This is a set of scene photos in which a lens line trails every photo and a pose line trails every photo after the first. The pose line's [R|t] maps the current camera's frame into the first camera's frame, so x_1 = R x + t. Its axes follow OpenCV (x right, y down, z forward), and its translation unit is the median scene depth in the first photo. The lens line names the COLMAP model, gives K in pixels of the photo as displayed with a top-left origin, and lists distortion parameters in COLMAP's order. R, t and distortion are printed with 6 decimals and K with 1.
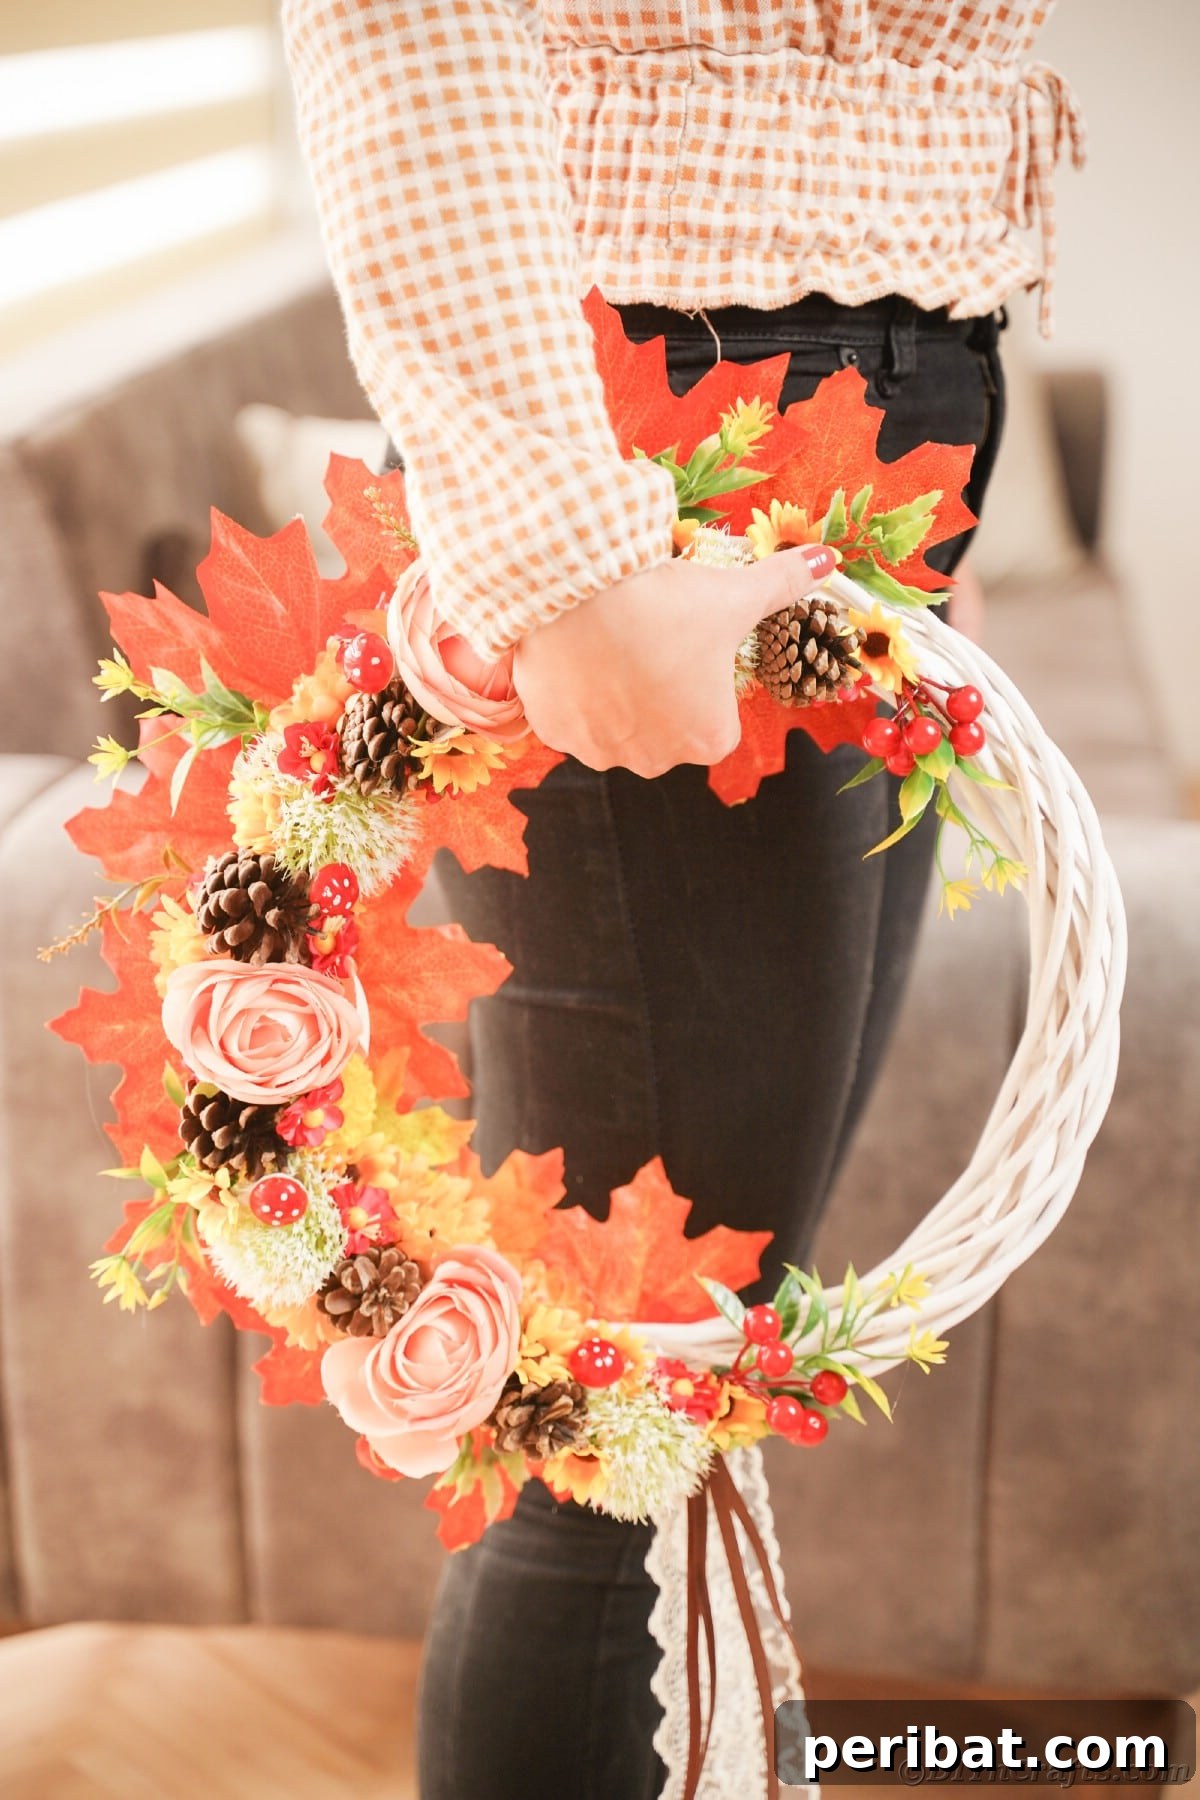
lens RADIAL K [[3196.4, 0, 589.8], [0, 3196.4, 894.1], [0, 0, 1]] dist [0.297644, 0.000000]
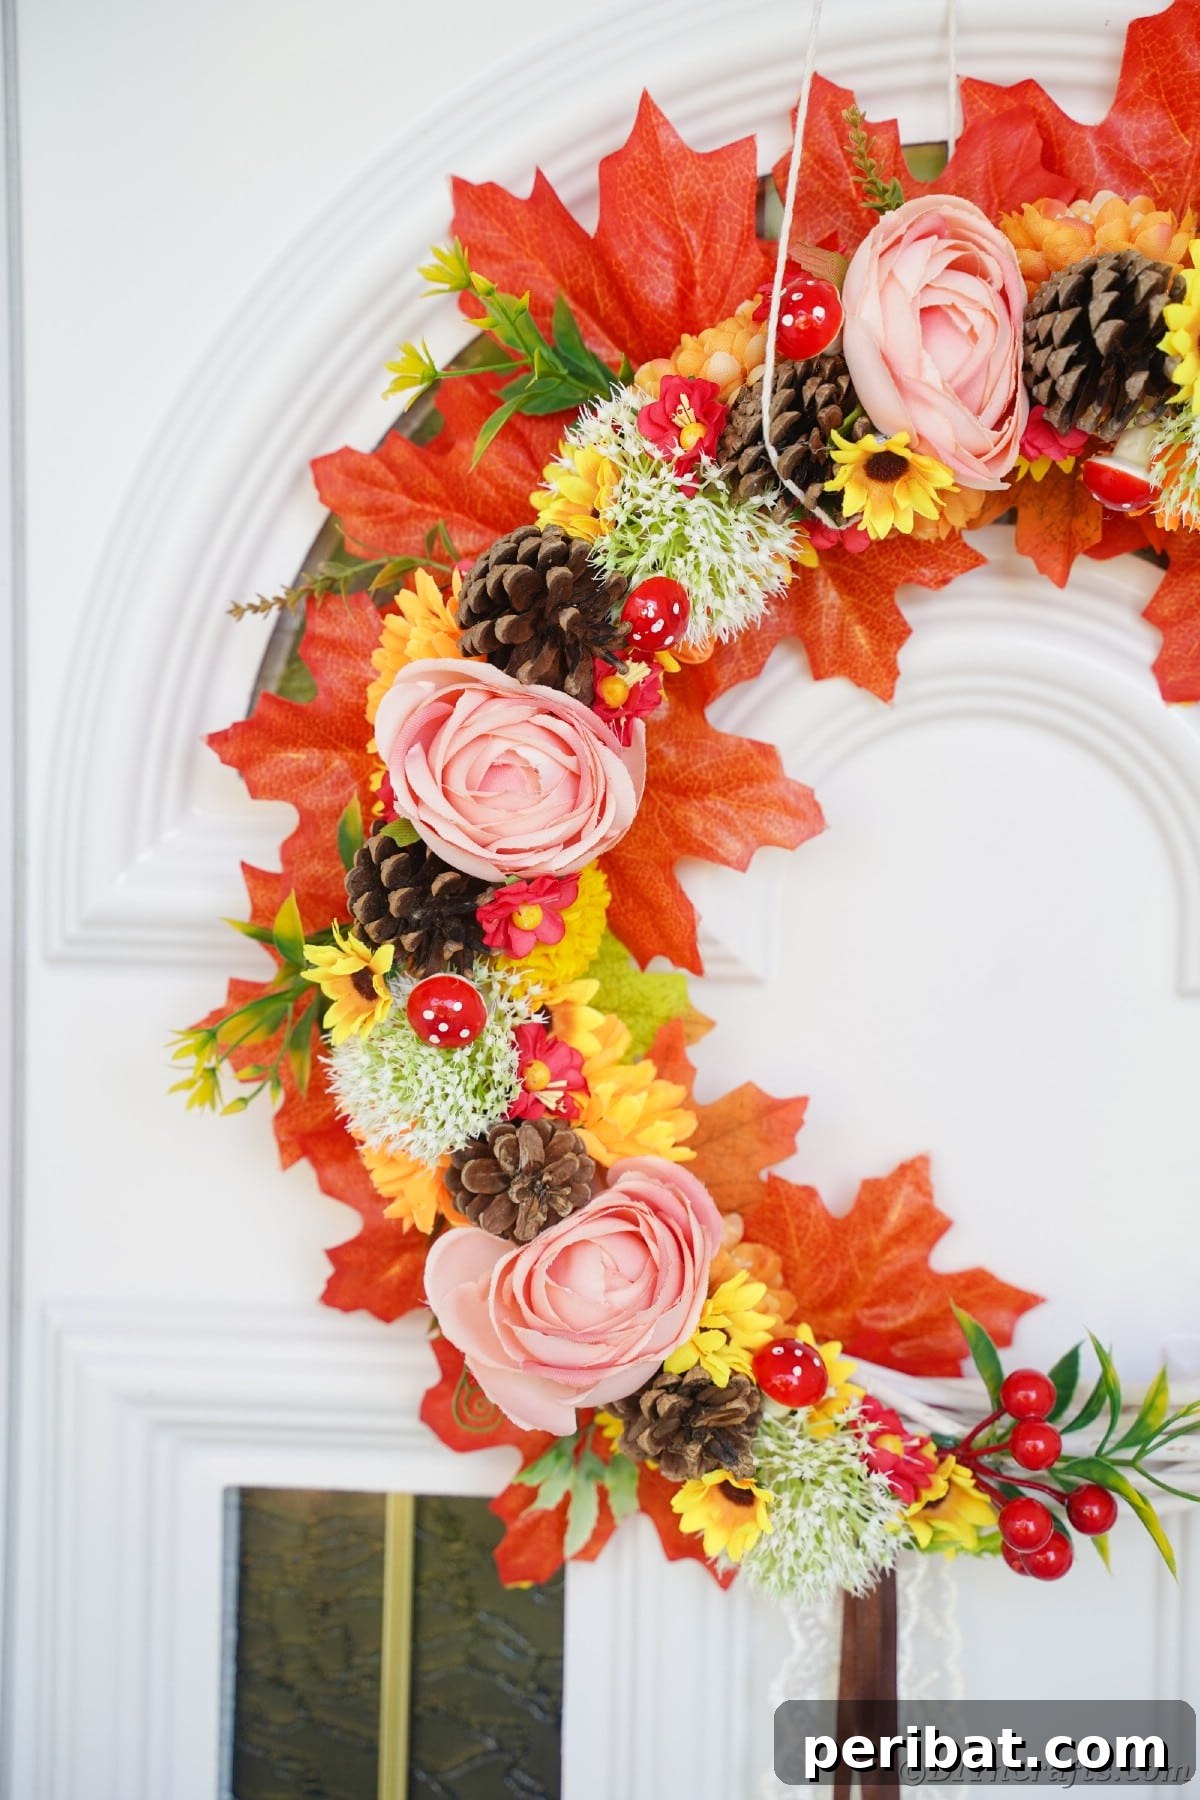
lens RADIAL K [[3165.6, 0, 597.7], [0, 3165.6, 903.0], [0, 0, 1]] dist [0.242657, 0.000000]
pose [[0.954582, 0.297668, -0.012903, -0.062170], [-0.297609, 0.950537, -0.088929, 0.124287], [-0.014207, 0.088730, 0.995954, 0.286194]]
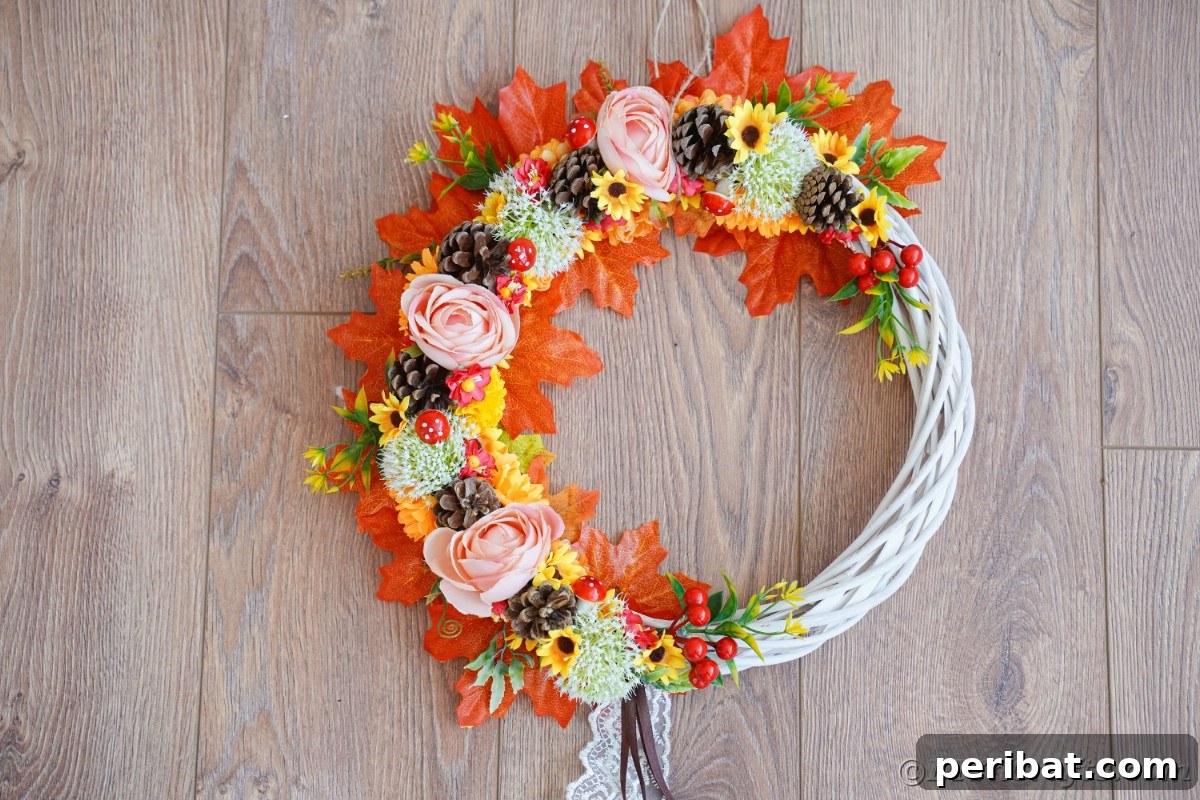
lens RADIAL K [[2110.4, 0, 603.3], [0, 2110.4, 409.2], [0, 0, 1]] dist [0.242657, 0.000000]
pose [[0.960600, 0.265908, -0.080869, 0.070942], [-0.277237, 0.896140, -0.346515, 0.433939], [-0.019671, 0.355282, 0.934552, -0.013388]]
